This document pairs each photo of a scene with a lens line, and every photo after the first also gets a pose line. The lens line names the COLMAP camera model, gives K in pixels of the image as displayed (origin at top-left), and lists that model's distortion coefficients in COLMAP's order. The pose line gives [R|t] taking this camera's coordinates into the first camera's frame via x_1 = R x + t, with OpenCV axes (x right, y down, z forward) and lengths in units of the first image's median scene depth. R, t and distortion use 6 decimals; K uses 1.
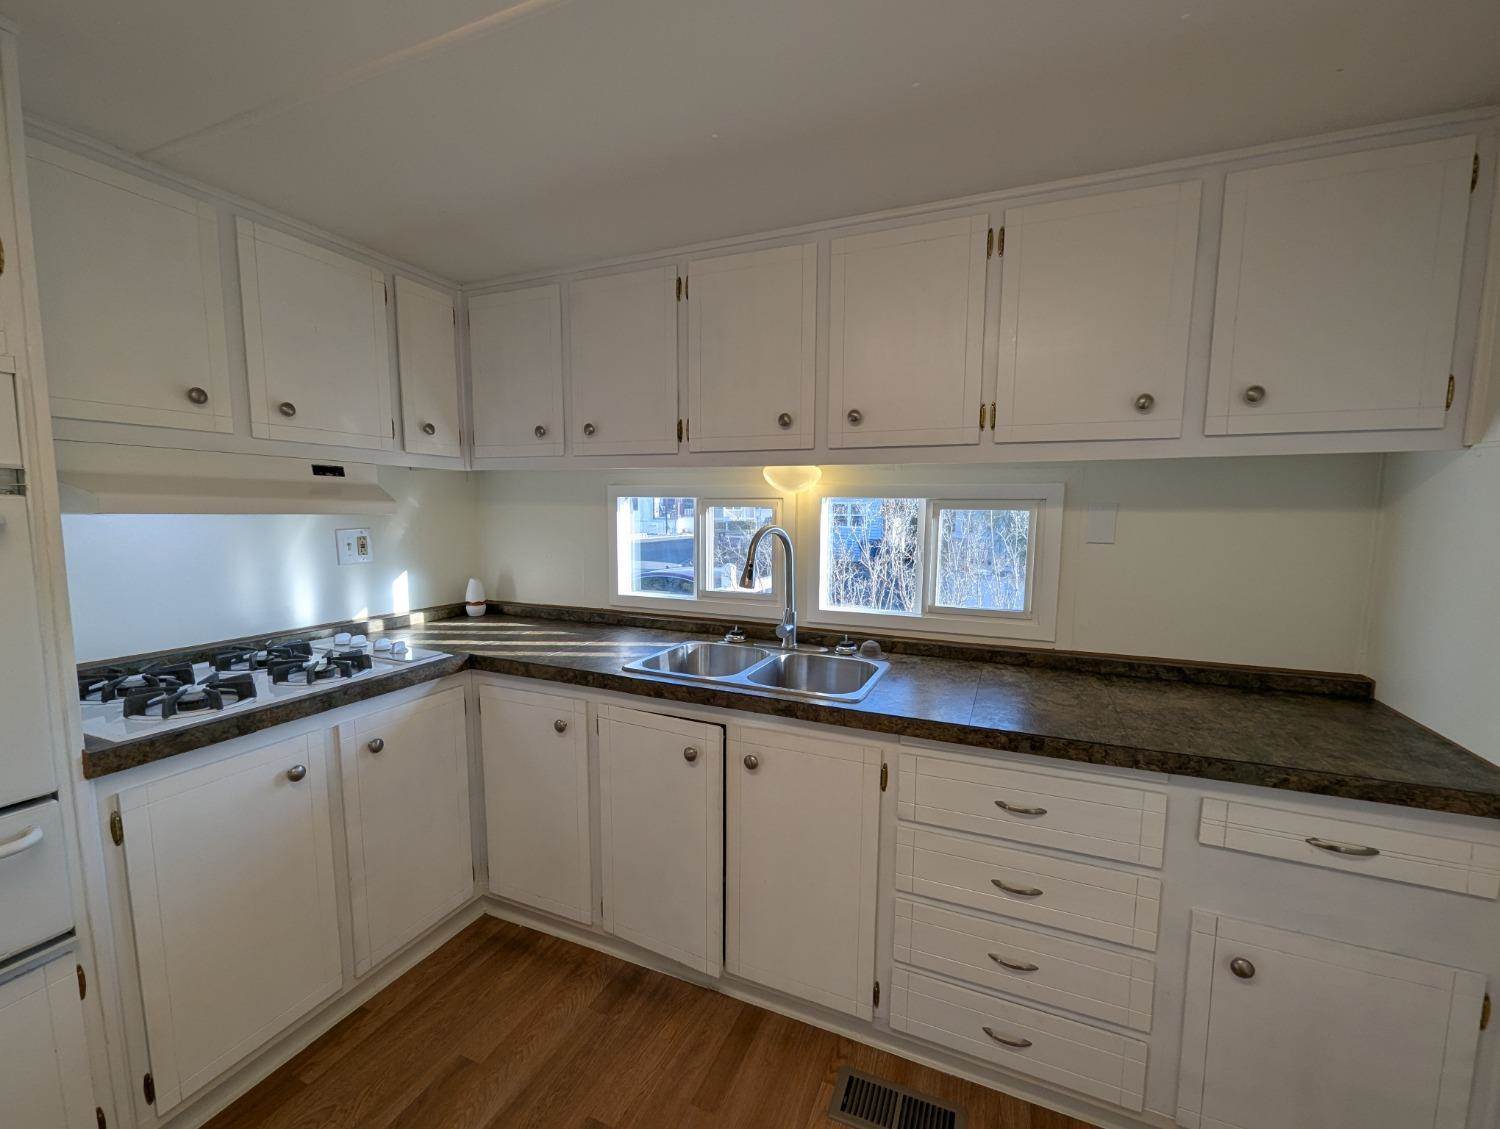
lens RADIAL K [[626.1, 0, 753.8], [0, 626.1, 572.6], [0, 0, 1]] dist [-0.000800, 0.000747]
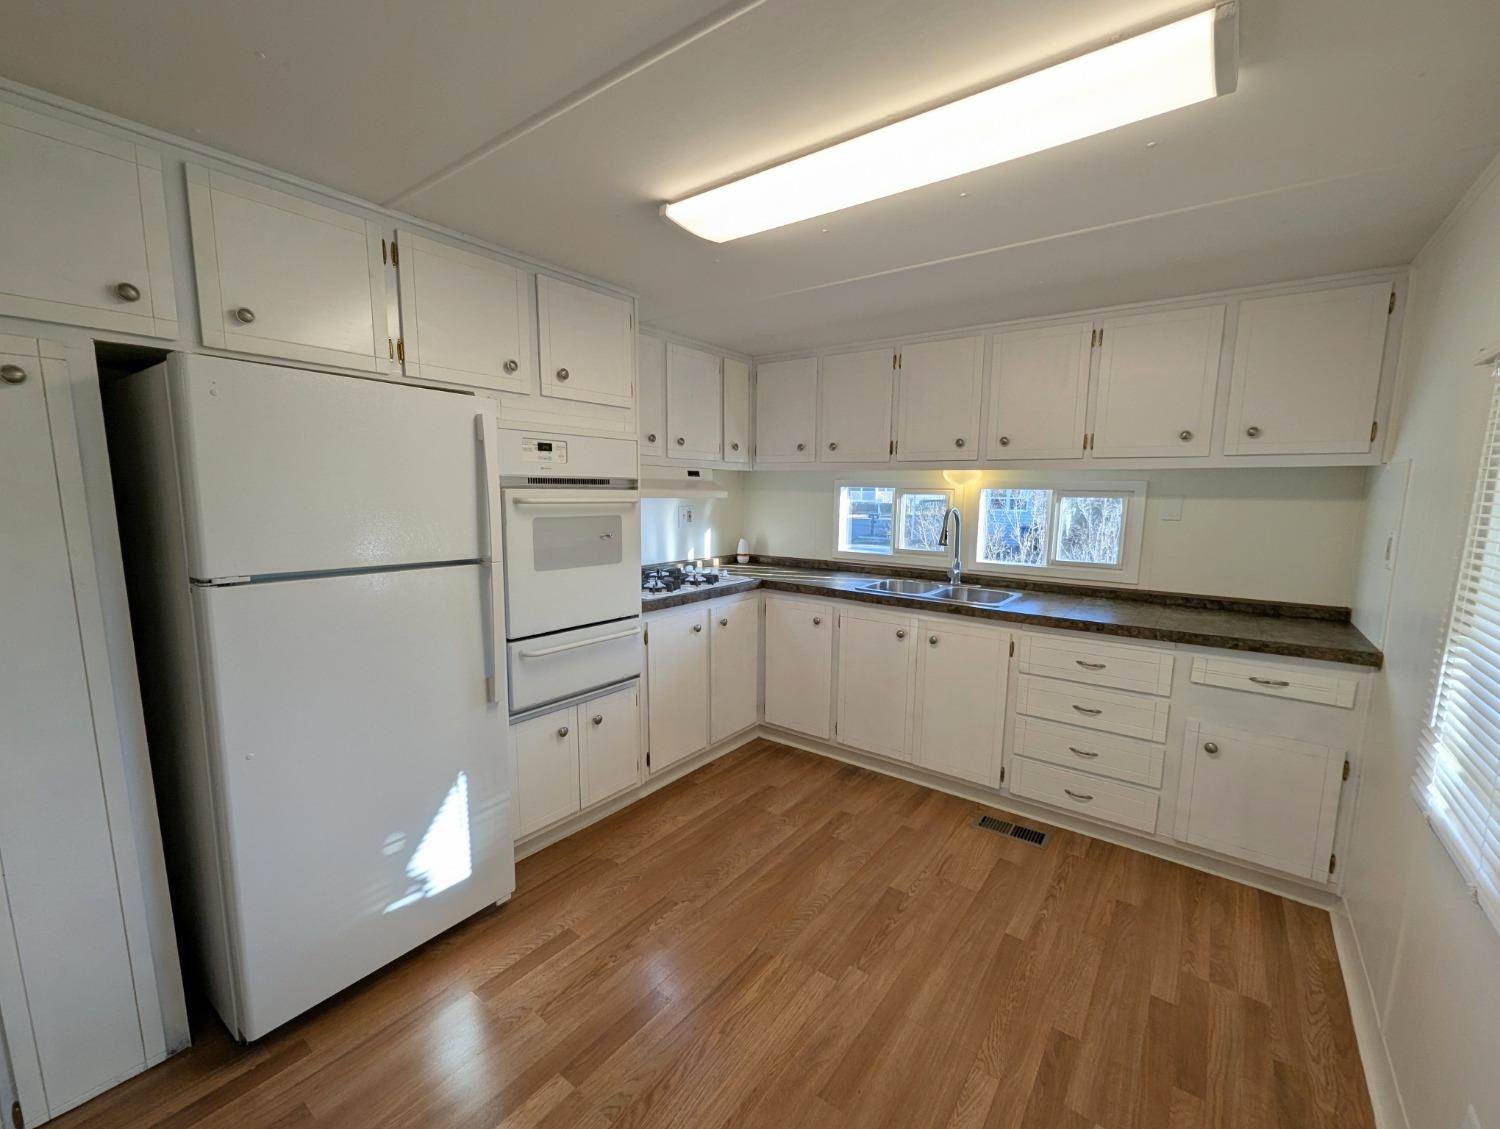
lens RADIAL K [[626.1, 0, 752.3], [0, 626.1, 574.5], [0, 0, 1]] dist [-0.000800, 0.000747]
pose [[0.971569, 0.035735, -0.234046, -0.086733], [-0.028560, 0.999014, 0.033977, 0.066804], [0.235029, -0.026327, 0.971632, -0.779676]]
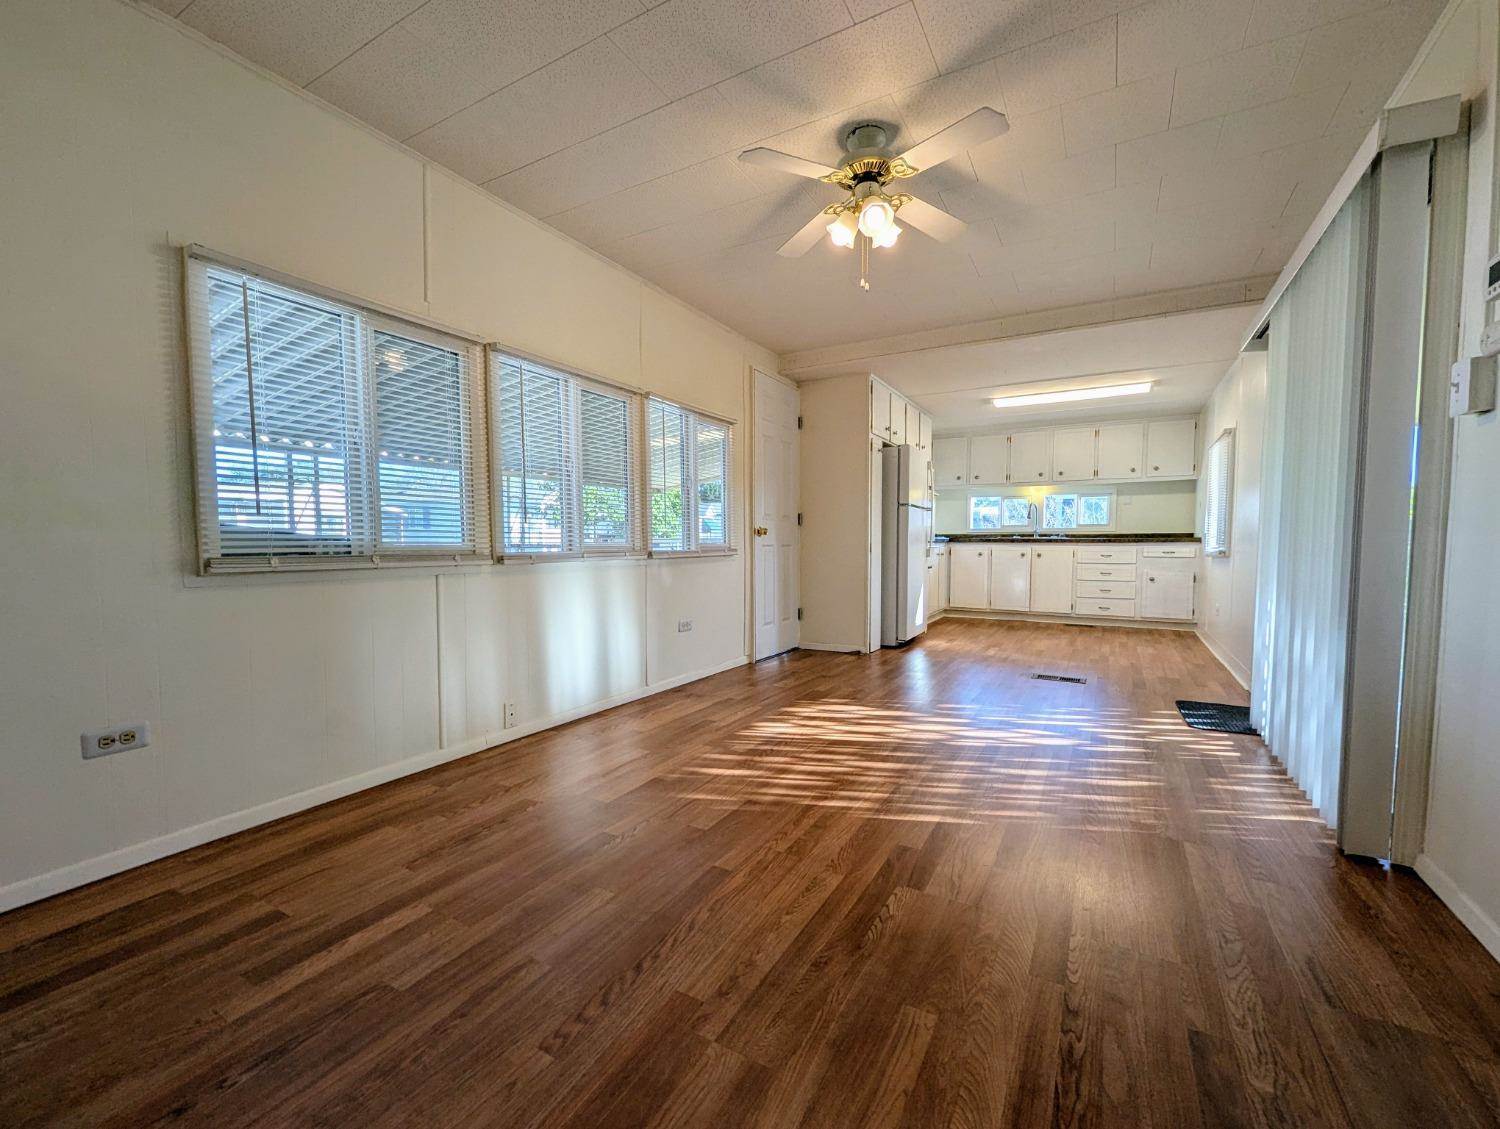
lens RADIAL K [[626.1, 0, 755.7], [0, 626.1, 575.1], [0, 0, 1]] dist [-0.000800, 0.000747]
pose [[0.993354, -0.002307, -0.115080, -1.331051], [-0.003453, 0.998752, -0.049834, 0.613907], [0.115052, 0.049901, 0.992105, -3.198218]]
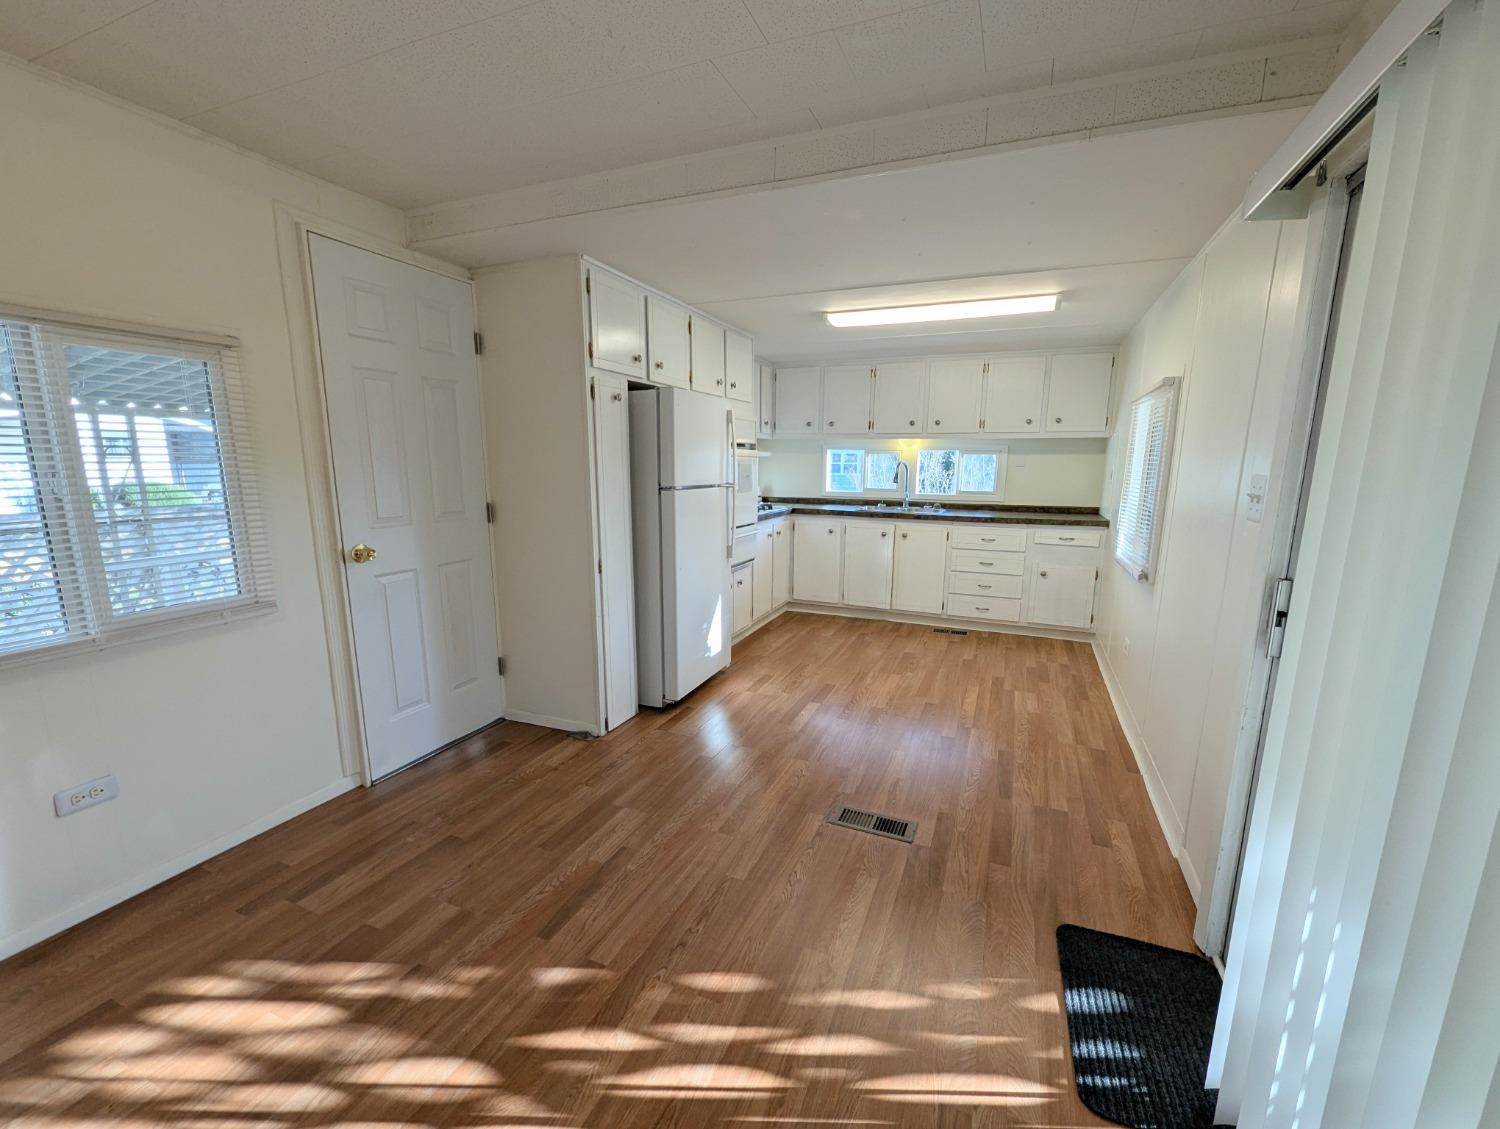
lens RADIAL K [[626.1, 0, 756.5], [0, 626.1, 574.9], [0, 0, 1]] dist [-0.000800, 0.000747]
pose [[0.999943, -0.002529, 0.010391, -0.728882], [0.001684, 0.996750, 0.080538, 0.229404], [-0.010561, -0.080516, 0.996697, -2.003751]]
